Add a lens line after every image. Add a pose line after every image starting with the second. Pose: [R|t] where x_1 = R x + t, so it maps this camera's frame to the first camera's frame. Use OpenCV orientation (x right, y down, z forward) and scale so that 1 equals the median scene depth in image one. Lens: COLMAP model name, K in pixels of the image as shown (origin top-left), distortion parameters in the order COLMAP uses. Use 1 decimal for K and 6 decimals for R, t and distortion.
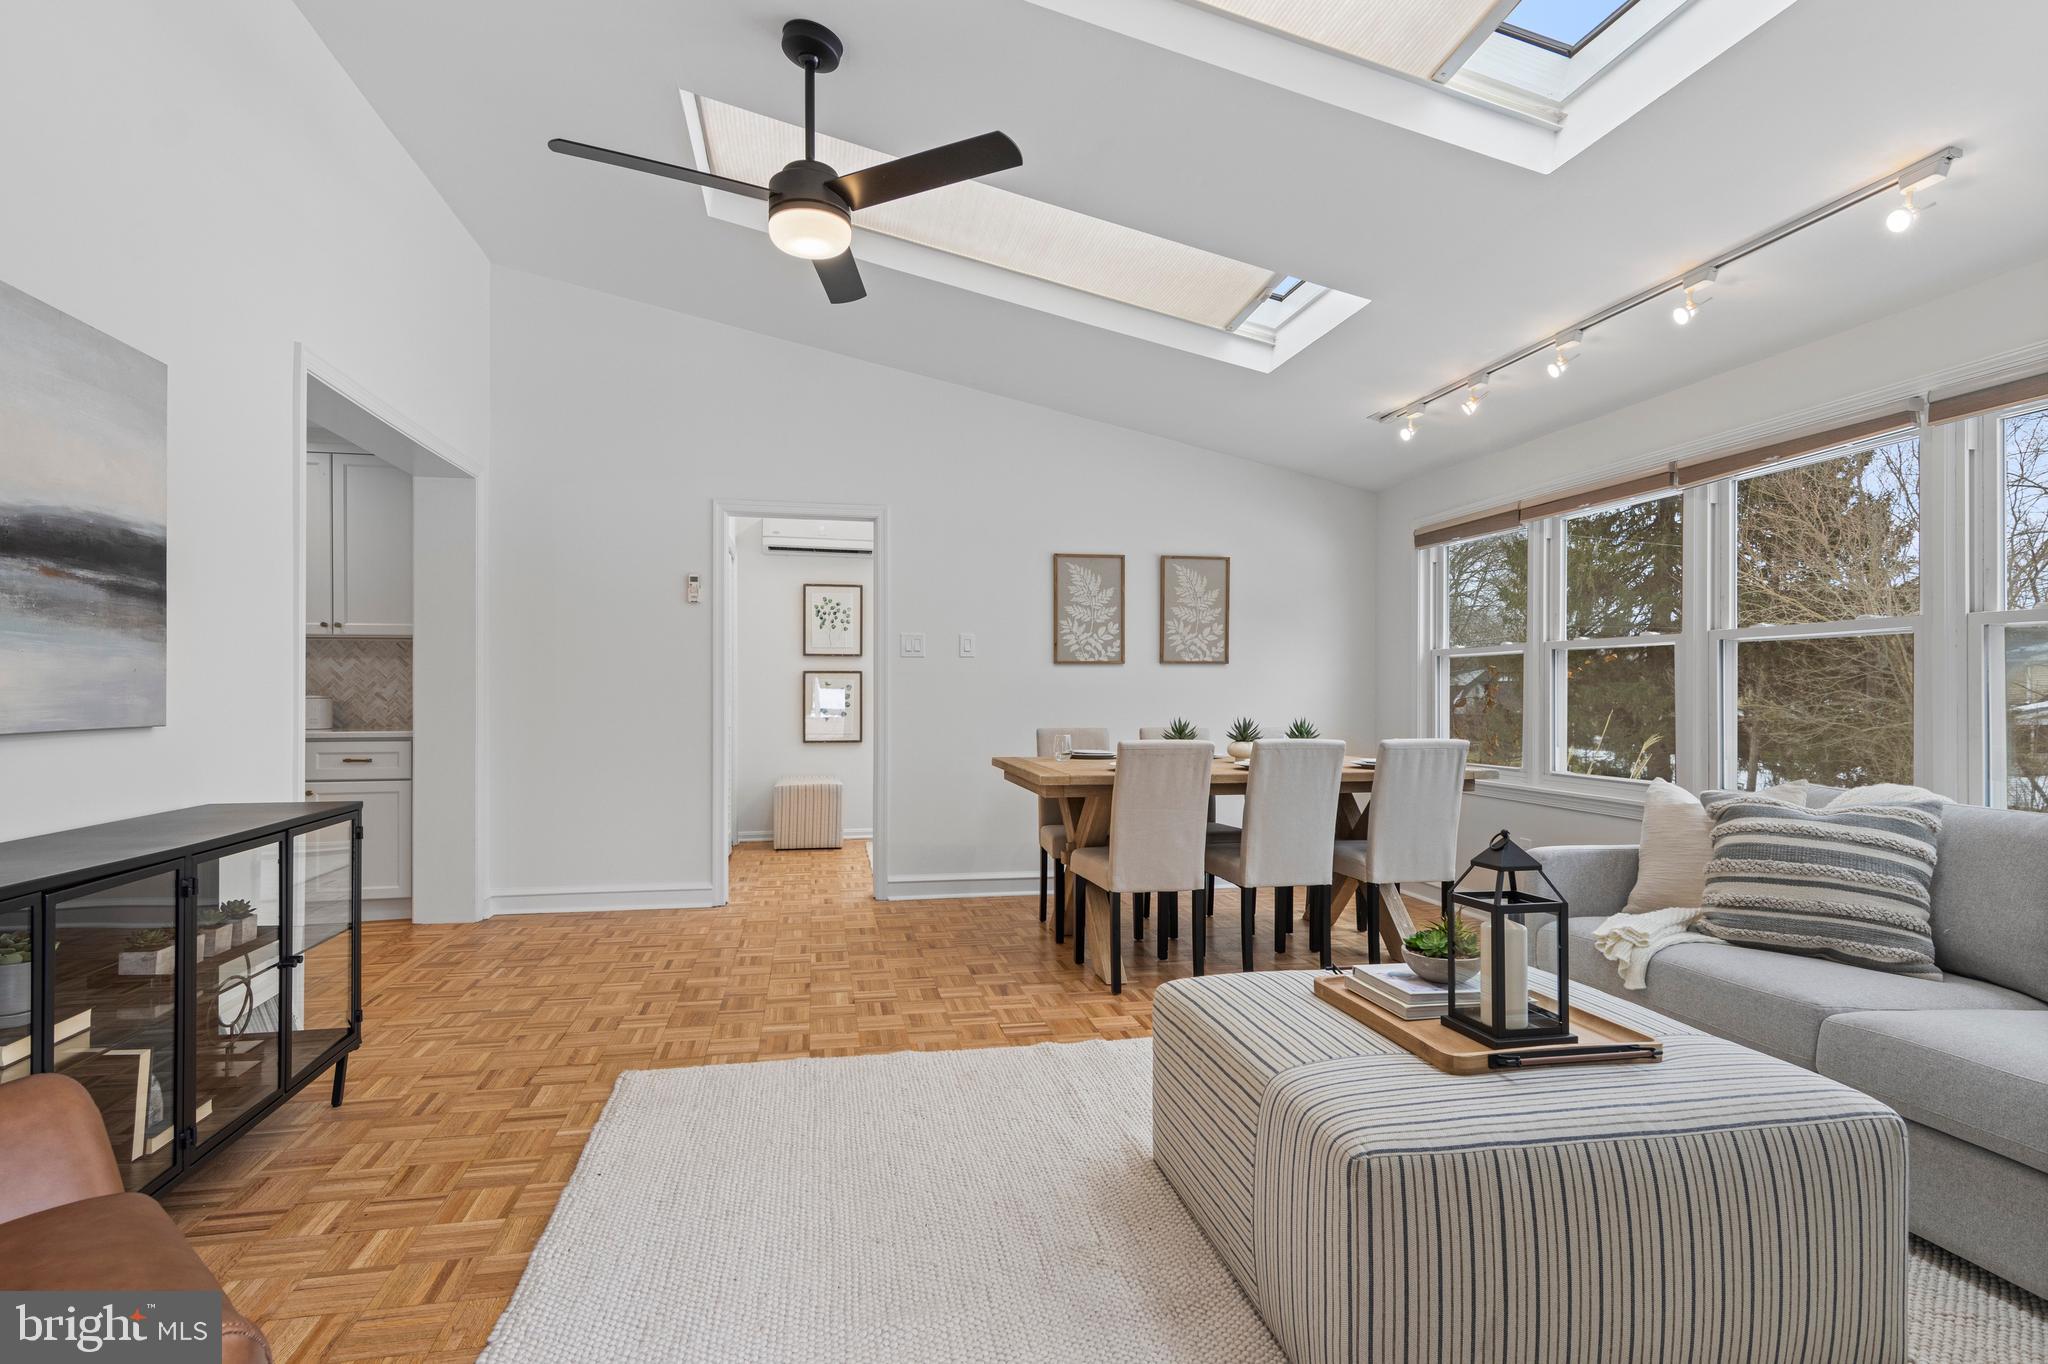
lens RADIAL K [[1045.0, 0, 1030.8], [0, 1045.0, 680.3], [0, 0, 1]] dist [0.014135, -0.004346]
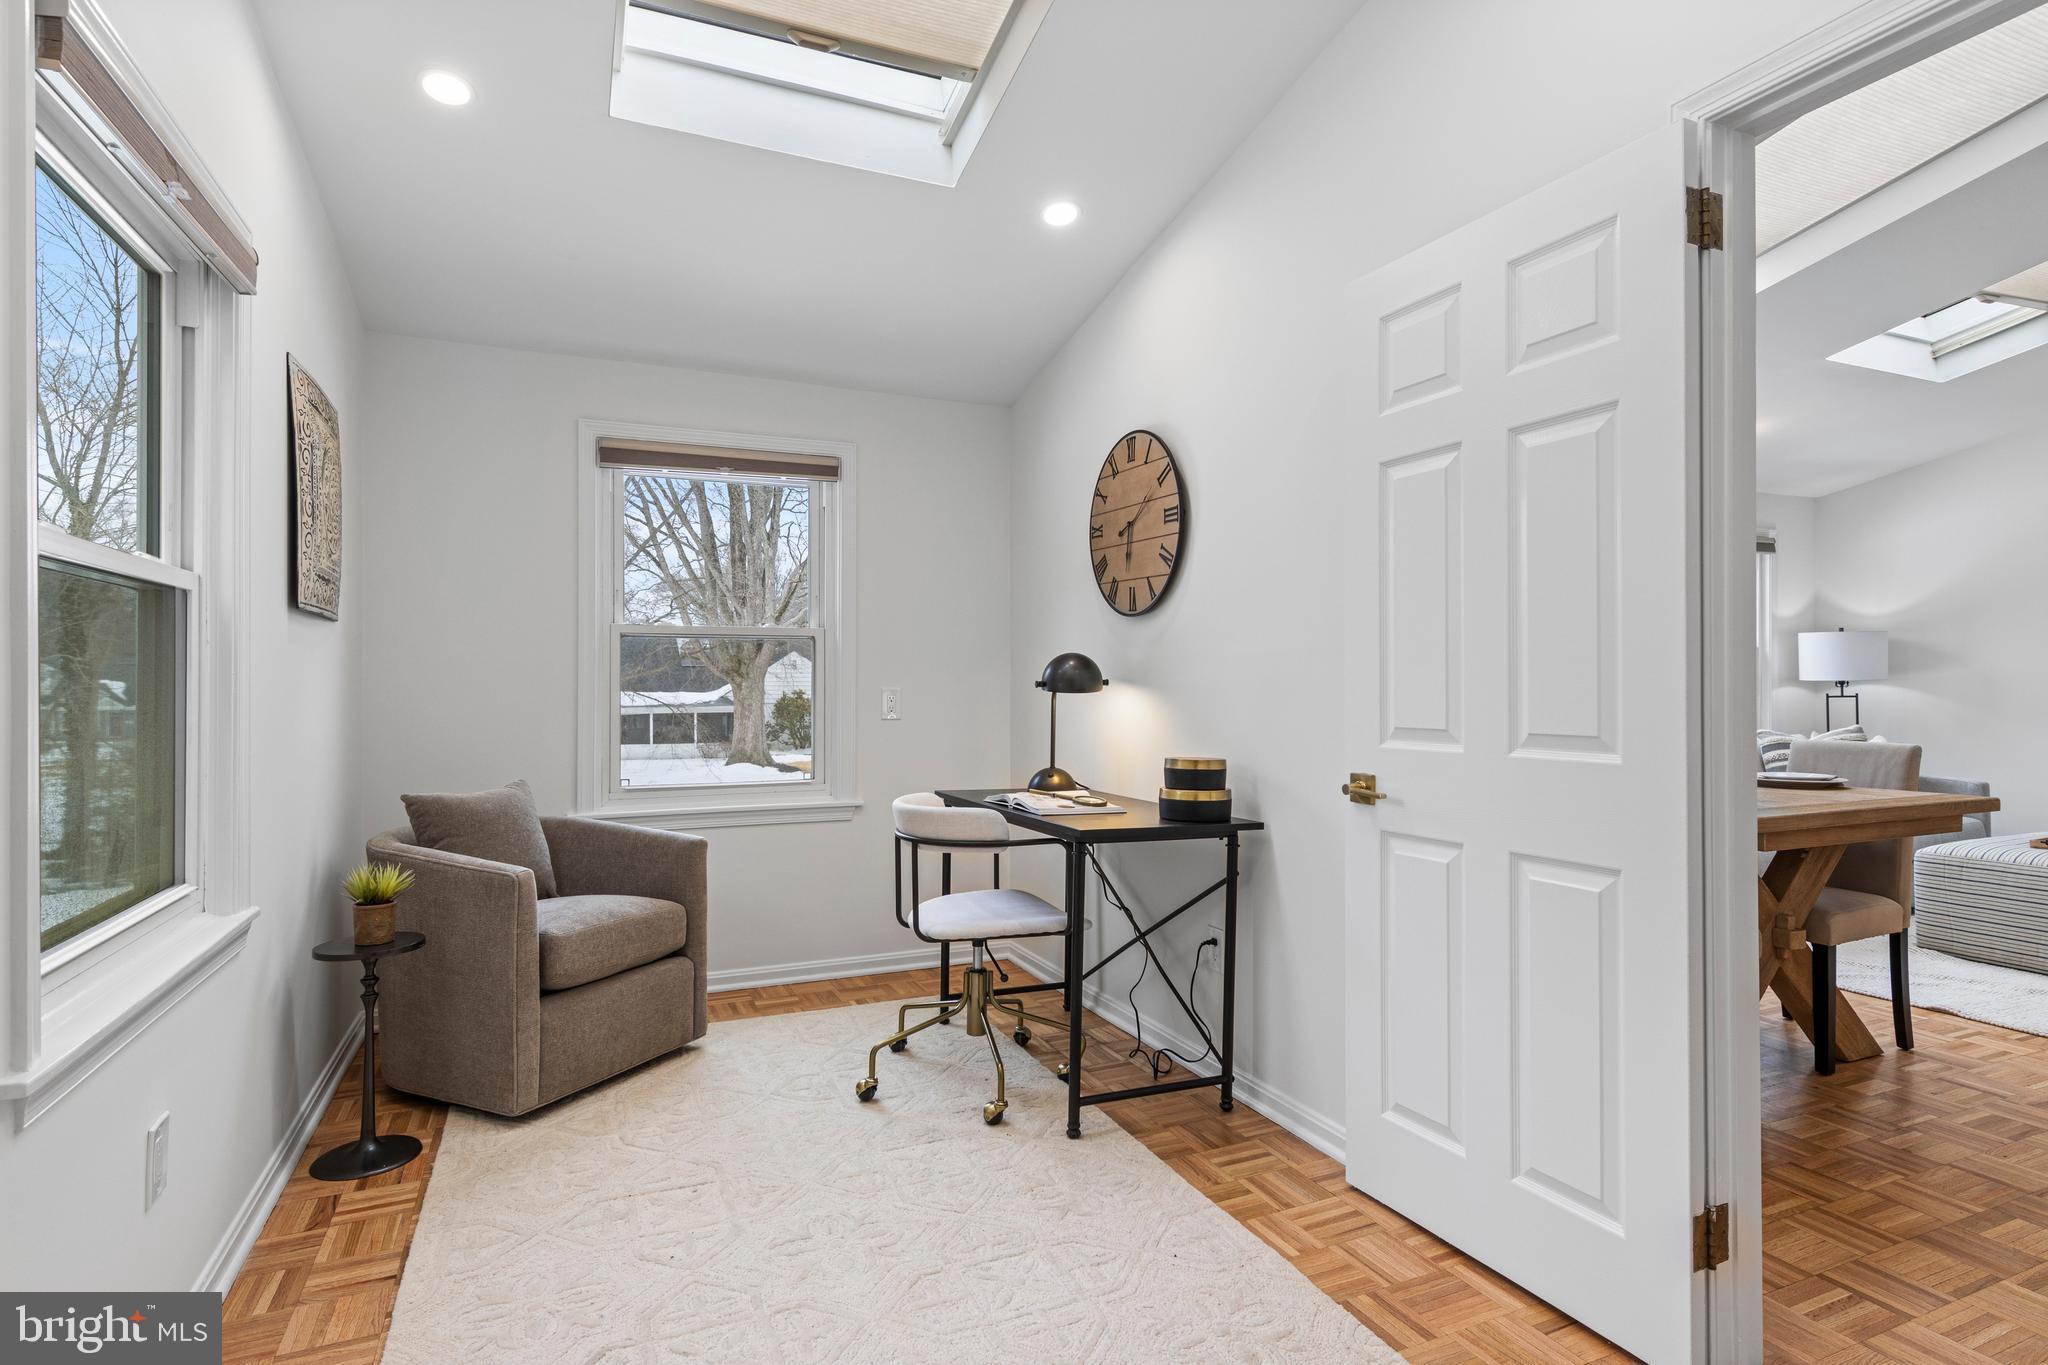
lens RADIAL K [[1045.0, 0, 1022.5], [0, 1045.0, 678.0], [0, 0, 1]] dist [0.014135, -0.004346]
pose [[-0.209729, 0.003292, 0.977754, -0.631992], [-0.011238, 0.999920, -0.005777, 0.017007], [-0.977695, -0.012200, -0.209675, 1.983902]]
